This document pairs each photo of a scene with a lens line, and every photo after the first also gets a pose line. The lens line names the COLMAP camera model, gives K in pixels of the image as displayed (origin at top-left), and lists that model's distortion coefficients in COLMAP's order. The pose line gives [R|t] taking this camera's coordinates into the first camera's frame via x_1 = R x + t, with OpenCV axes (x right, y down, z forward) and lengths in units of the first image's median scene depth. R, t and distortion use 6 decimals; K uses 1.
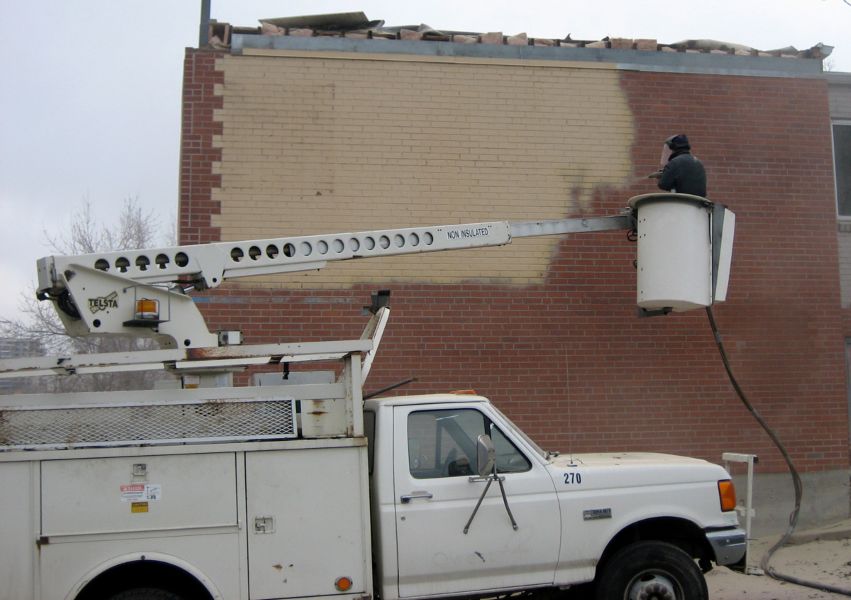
lens RADIAL K [[1217.5, 0, 501.4], [0, 1217.5, 238.3], [0, 0, 1]] dist [-0.111106, 0.020215]
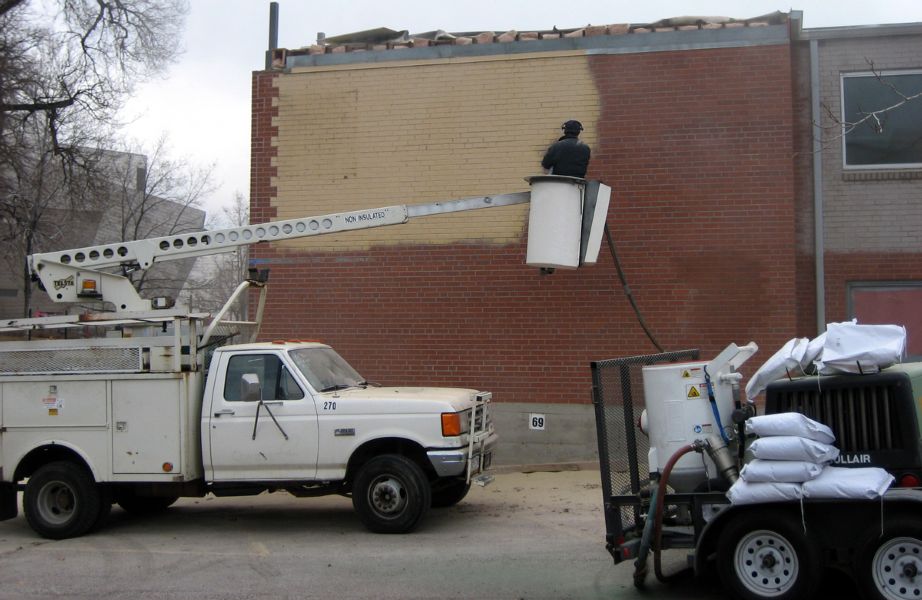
lens RADIAL K [[1235.0, 0, 459.6], [0, 1235.0, 243.1], [0, 0, 1]] dist [-0.111904, -0.004825]
pose [[0.893919, -0.015252, -0.447969, 0.546116], [0.053290, 0.995949, 0.072432, -0.055684], [0.445050, -0.088621, 0.891110, -0.122845]]
